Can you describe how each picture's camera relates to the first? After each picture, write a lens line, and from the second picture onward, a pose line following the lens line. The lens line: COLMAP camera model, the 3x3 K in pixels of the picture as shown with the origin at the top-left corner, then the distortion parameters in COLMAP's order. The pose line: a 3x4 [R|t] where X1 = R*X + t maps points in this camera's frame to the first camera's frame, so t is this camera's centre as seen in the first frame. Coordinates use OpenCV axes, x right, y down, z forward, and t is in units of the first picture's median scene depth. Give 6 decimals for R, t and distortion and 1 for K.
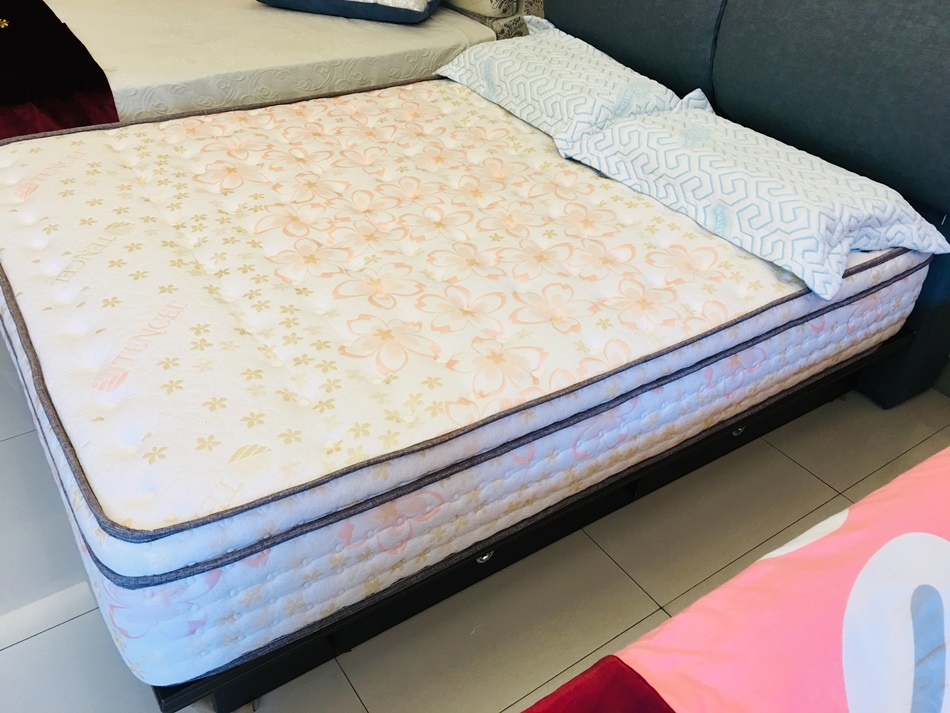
lens RADIAL K [[788.7, 0, 475.0], [0, 788.7, 356.5], [0, 0, 1]] dist [0.035813, -0.016333]
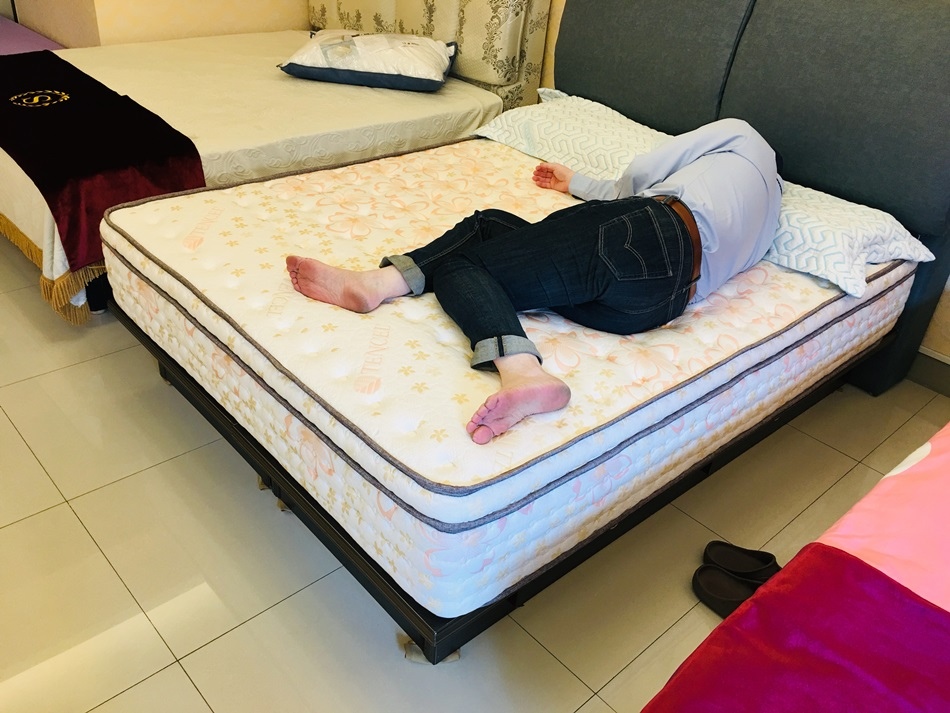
lens RADIAL K [[807.8, 0, 475.0], [0, 807.8, 356.5], [0, 0, 1]] dist [0.032366, -0.001060]
pose [[0.988014, -0.058467, 0.142865, -0.290444], [0.068496, 0.995445, -0.066312, 0.051223], [-0.138337, 0.075302, 0.987518, -0.167096]]
